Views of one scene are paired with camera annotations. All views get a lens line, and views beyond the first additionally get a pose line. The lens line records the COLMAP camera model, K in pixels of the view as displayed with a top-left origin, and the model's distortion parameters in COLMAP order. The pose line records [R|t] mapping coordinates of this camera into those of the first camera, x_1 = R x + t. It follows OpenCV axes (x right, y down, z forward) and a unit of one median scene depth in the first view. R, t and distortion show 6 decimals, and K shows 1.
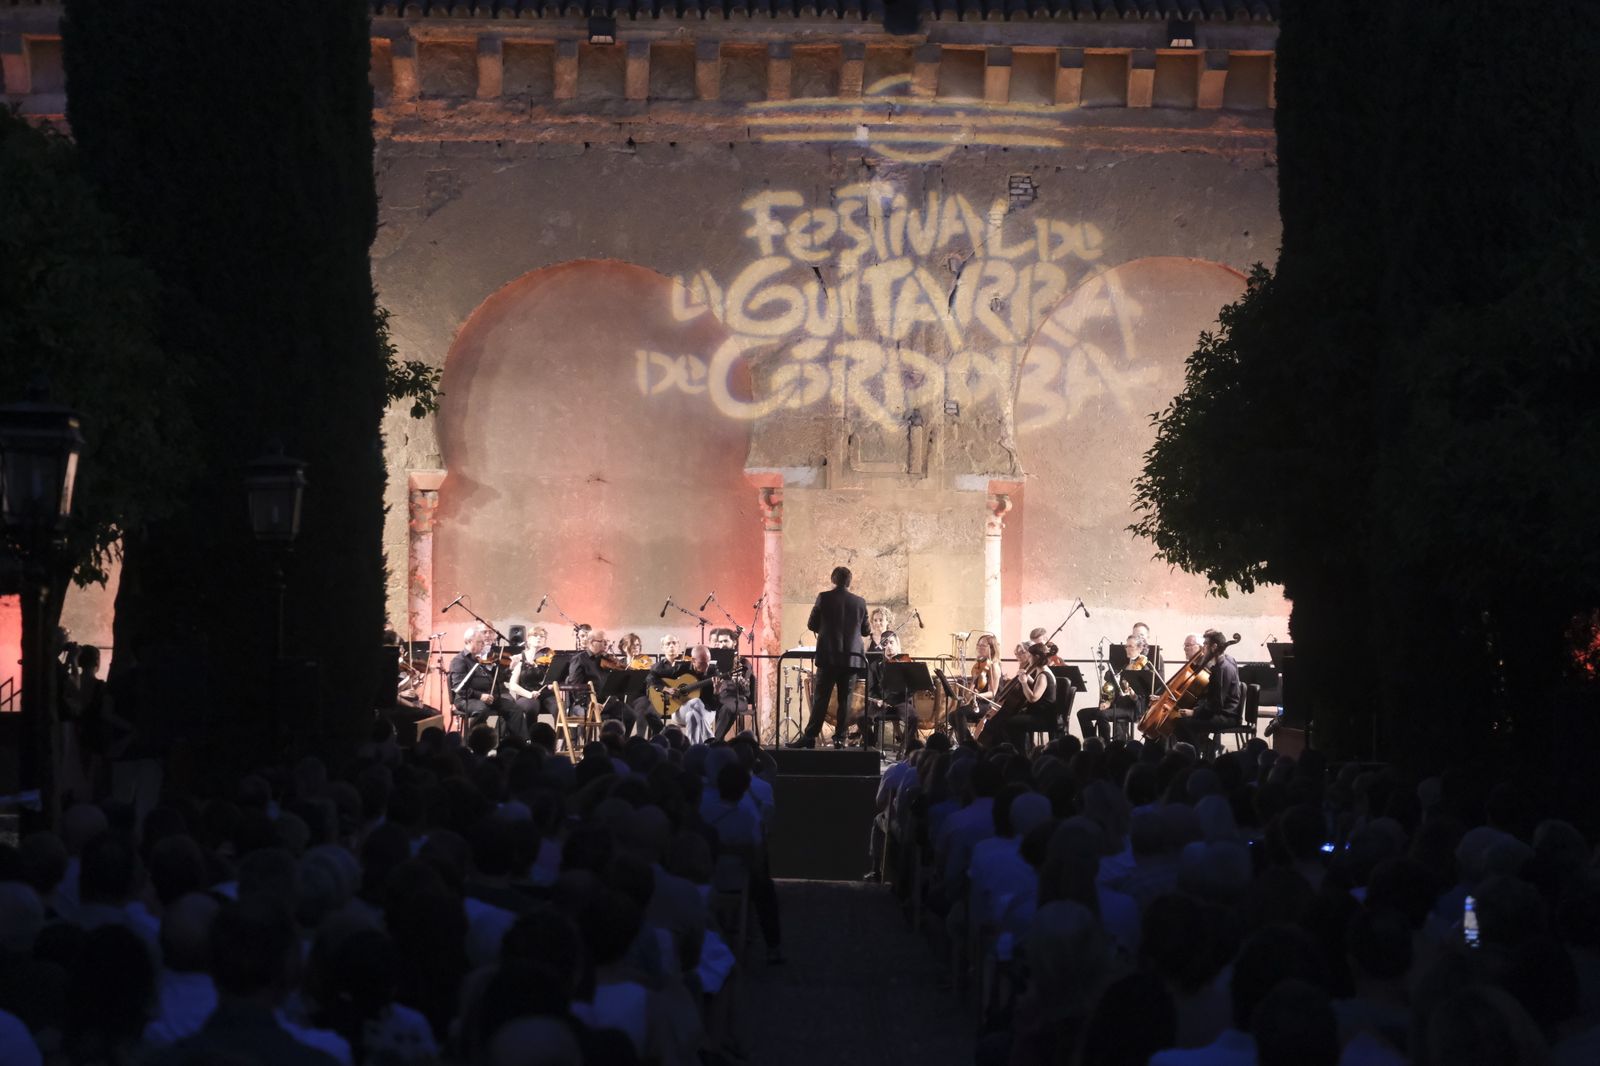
lens RADIAL K [[4152.6, 0, 775.1], [0, 4152.6, 535.2], [0, 0, 1]] dist [-0.057604, 3.985412]
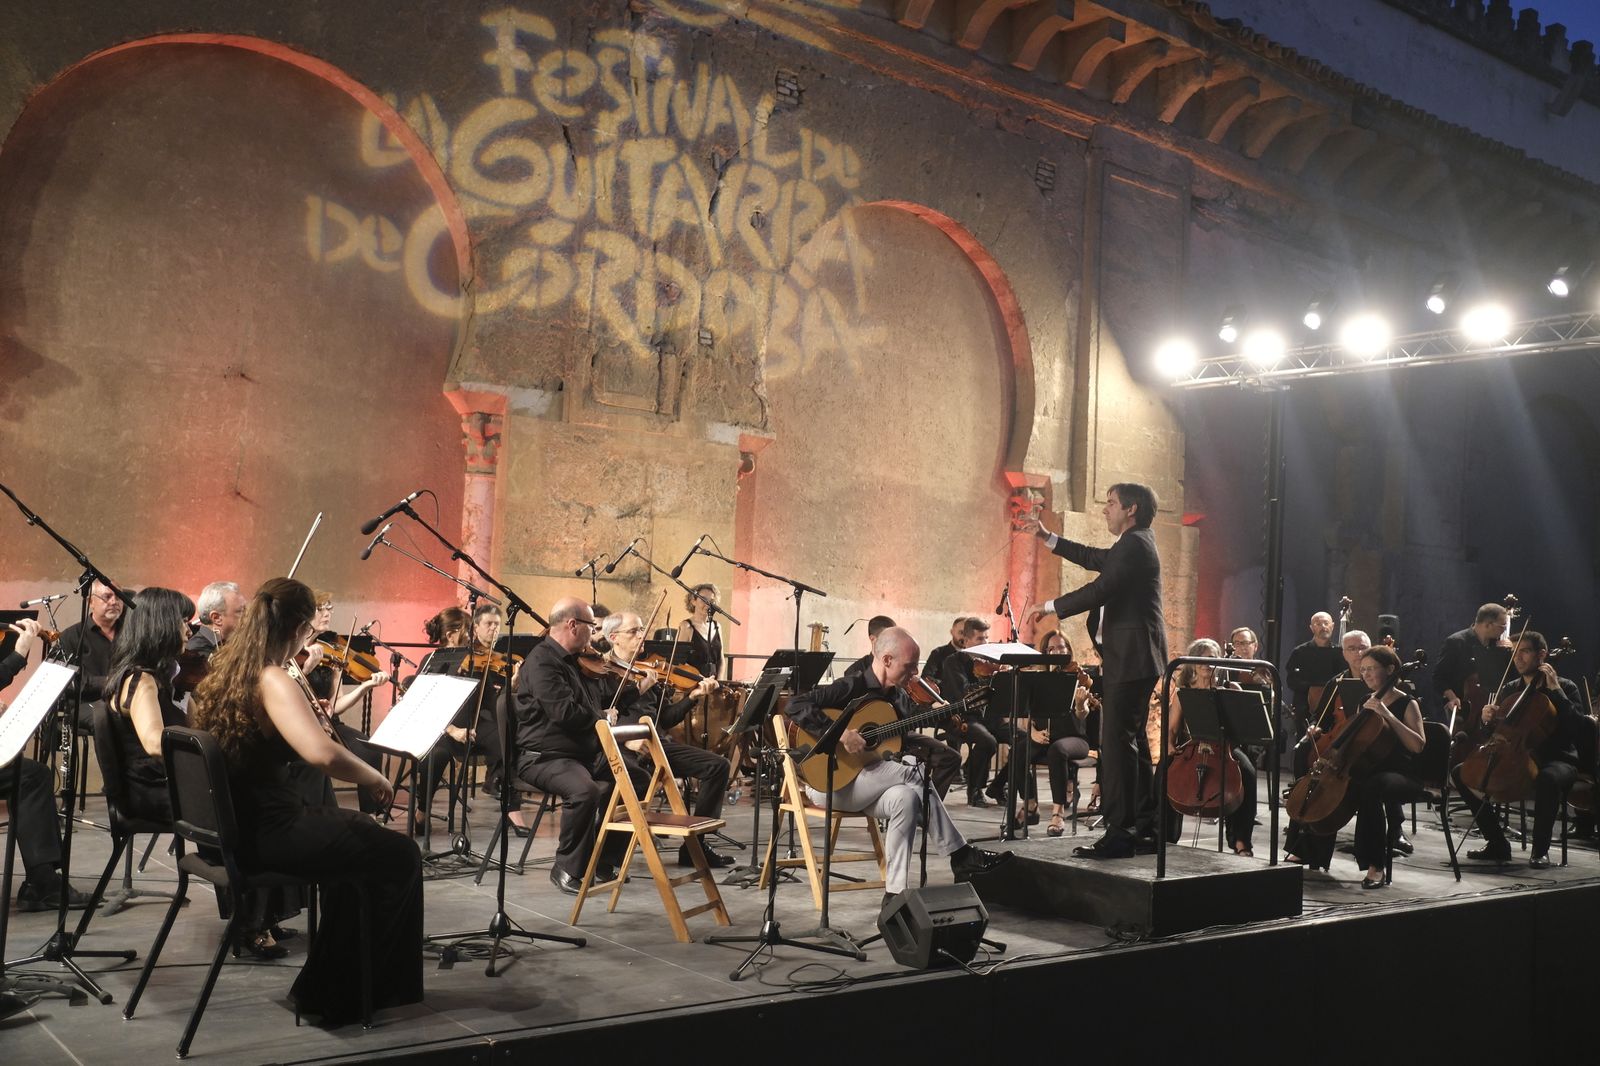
lens RADIAL K [[1470.4, 0, 756.6], [0, 1470.4, 528.0], [0, 0, 1]] dist [-0.074656, 0.204320]
pose [[0.815078, 0.062822, 0.575935, -0.109060], [-0.037950, 0.997758, -0.055125, 0.020816], [-0.578107, 0.023074, 0.815635, 0.766681]]
